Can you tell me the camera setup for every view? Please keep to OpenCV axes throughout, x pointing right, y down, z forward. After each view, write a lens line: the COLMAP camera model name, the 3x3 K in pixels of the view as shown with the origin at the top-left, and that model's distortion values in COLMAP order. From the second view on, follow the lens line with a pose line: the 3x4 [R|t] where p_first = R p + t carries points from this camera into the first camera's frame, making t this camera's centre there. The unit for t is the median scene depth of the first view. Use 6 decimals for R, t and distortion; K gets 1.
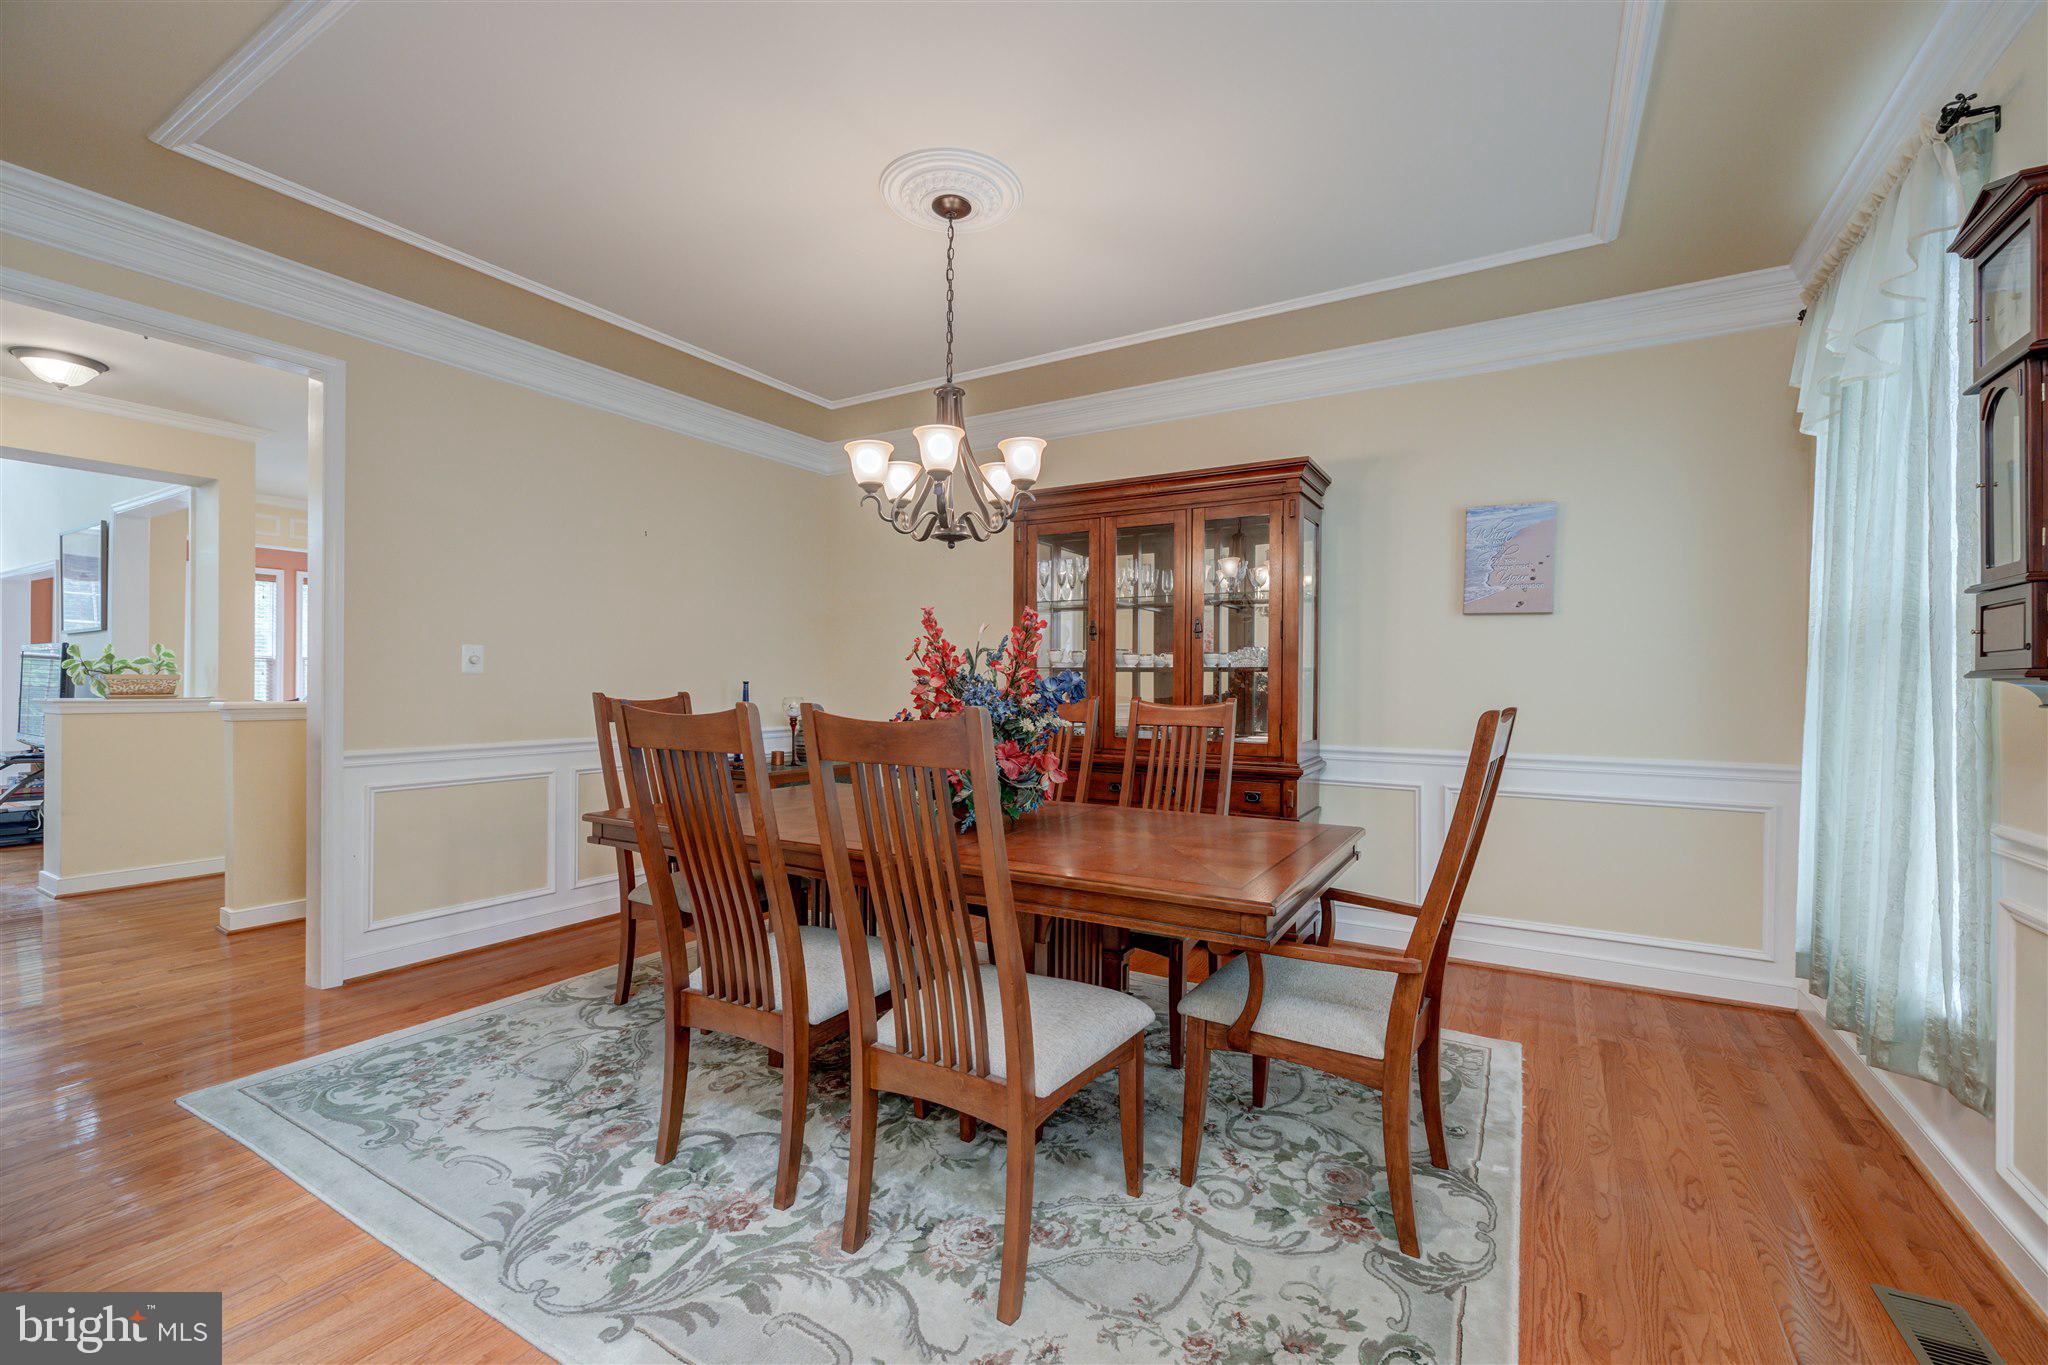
lens RADIAL K [[852.9, 0, 1040.2], [0, 852.9, 683.4], [0, 0, 1]] dist [0.000001, 0.000001]
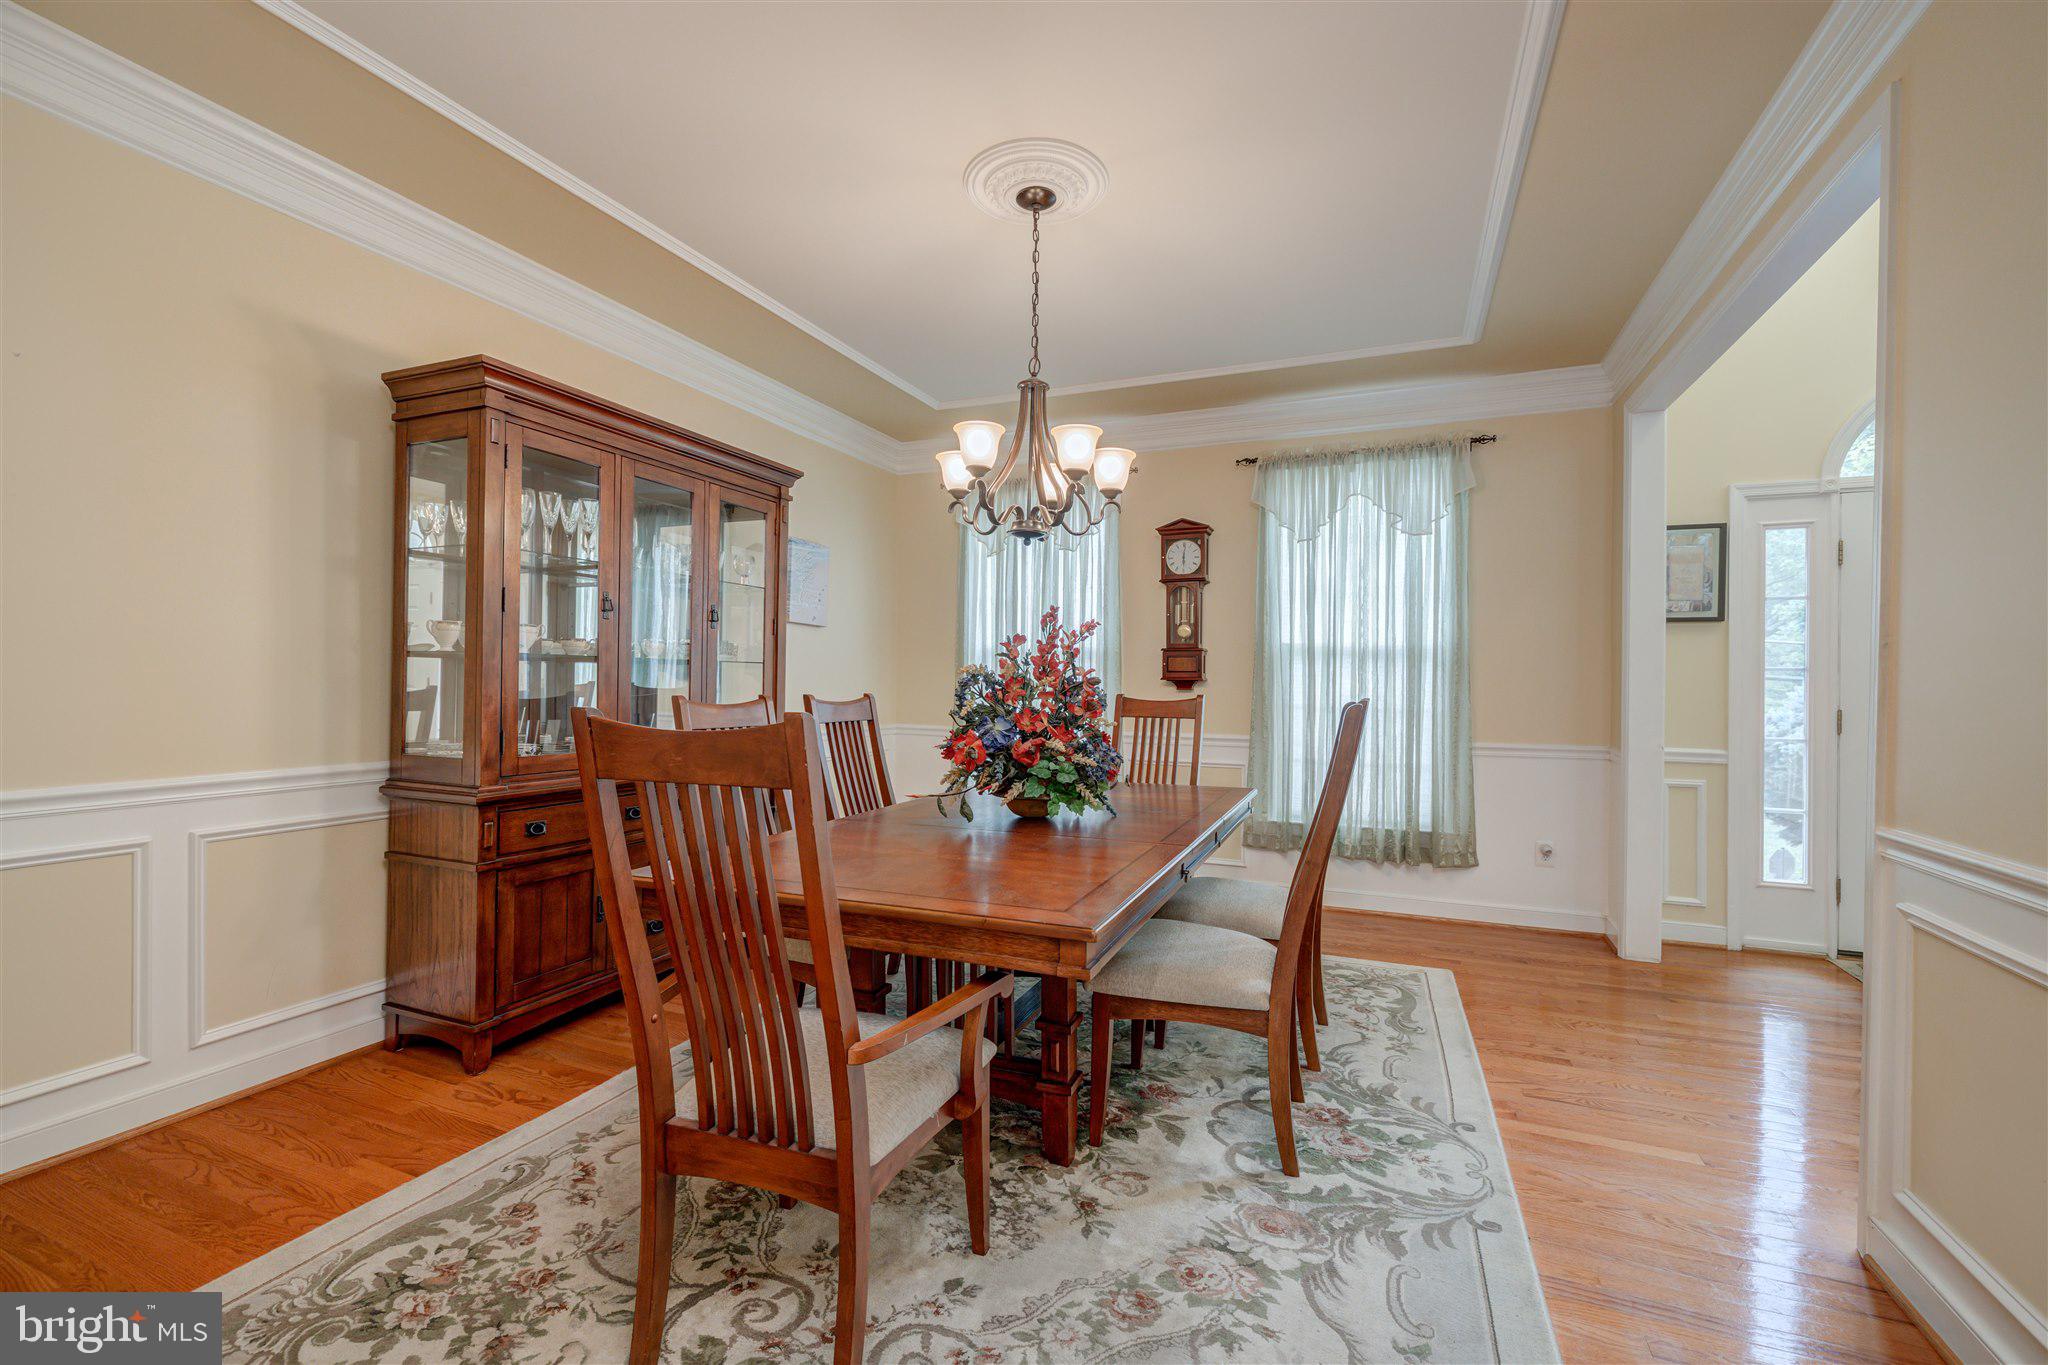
lens RADIAL K [[852.9, 0, 1026.0], [0, 852.9, 682.6], [0, 0, 1]] dist [0.000001, 0.000001]
pose [[-0.122963, -0.008071, 0.992378, -1.227177], [-0.010329, 0.999923, 0.006852, -0.008141], [-0.992358, -0.009408, -0.123037, 1.278327]]
